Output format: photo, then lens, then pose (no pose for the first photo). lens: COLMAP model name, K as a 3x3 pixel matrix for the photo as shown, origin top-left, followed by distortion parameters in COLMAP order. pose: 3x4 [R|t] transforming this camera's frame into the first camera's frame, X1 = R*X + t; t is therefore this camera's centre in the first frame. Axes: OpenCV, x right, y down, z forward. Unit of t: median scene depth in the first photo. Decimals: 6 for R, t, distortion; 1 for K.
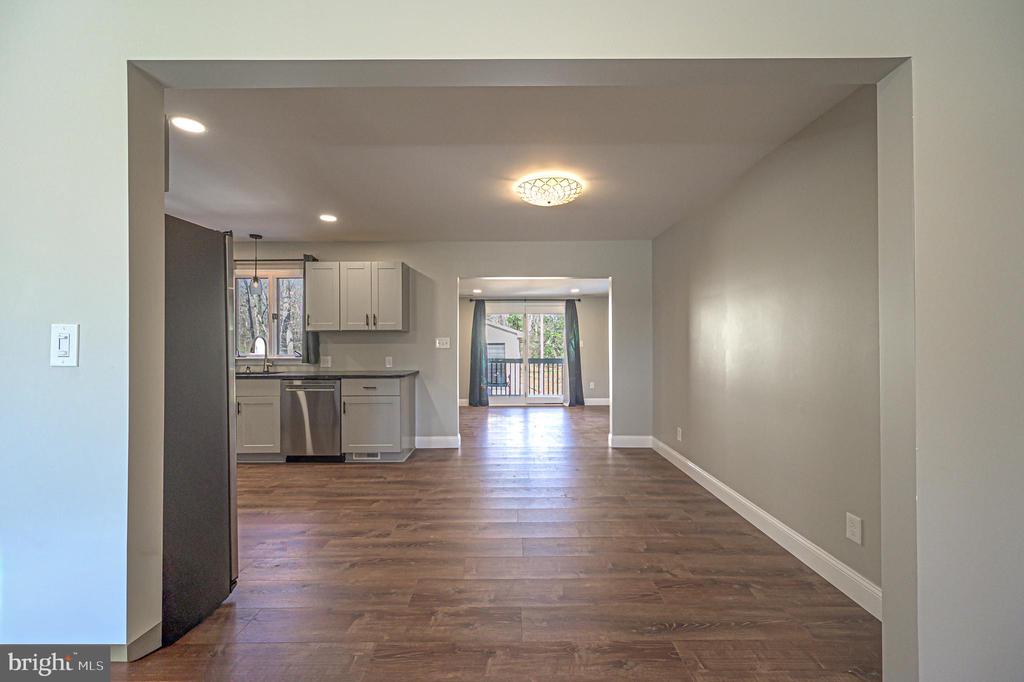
lens RADIAL K [[402.1, 0, 512.0], [0, 402.1, 339.9], [0, 0, 1]] dist [-0.001044, -0.001069]
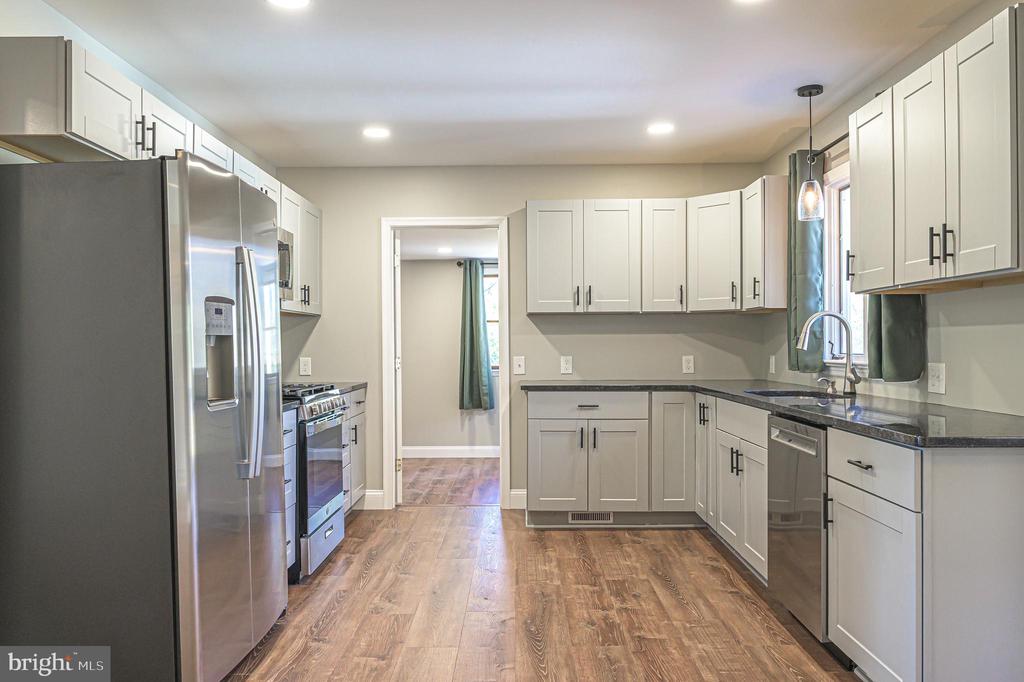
lens RADIAL K [[763.3, 0, 510.0], [0, 763.3, 341.8], [0, 0, 1]] dist [-0.012705, 0.005999]
pose [[-0.010452, 0.001424, -0.999944, 0.207418], [0.014747, 0.999890, 0.001270, 0.016661], [0.999837, -0.014733, -0.010472, 0.642335]]
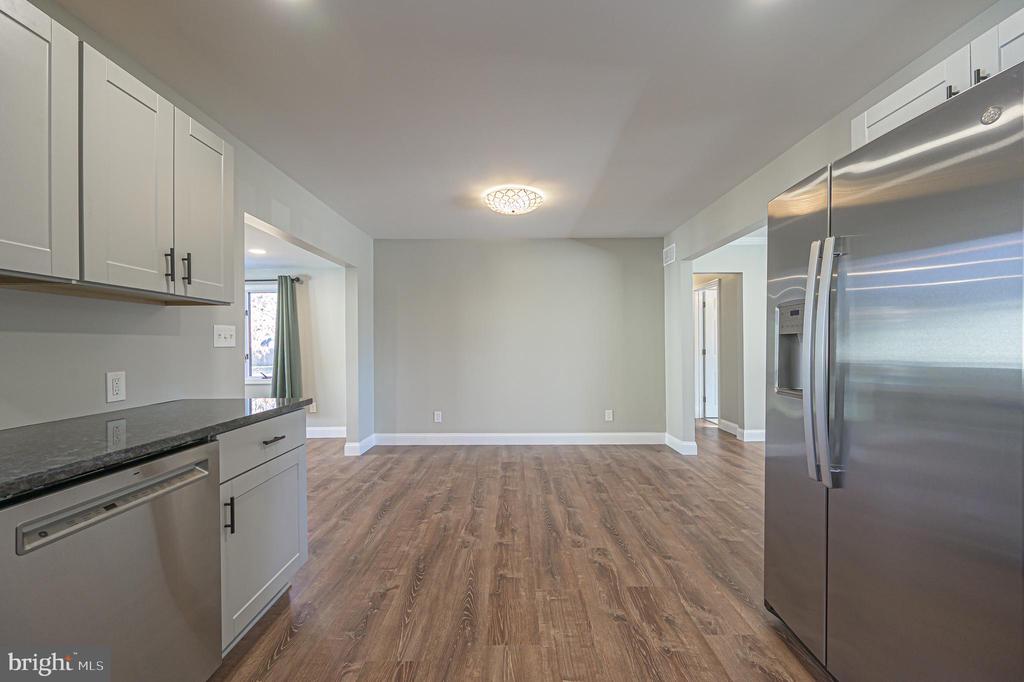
lens RADIAL K [[402.1, 0, 509.1], [0, 402.1, 340.5], [0, 0, 1]] dist [-0.001044, -0.001069]
pose [[0.006881, 0.012647, 0.999896, -0.664625], [-0.000674, 0.999920, -0.012642, 0.019581], [-0.999976, -0.000587, 0.006889, 0.660241]]
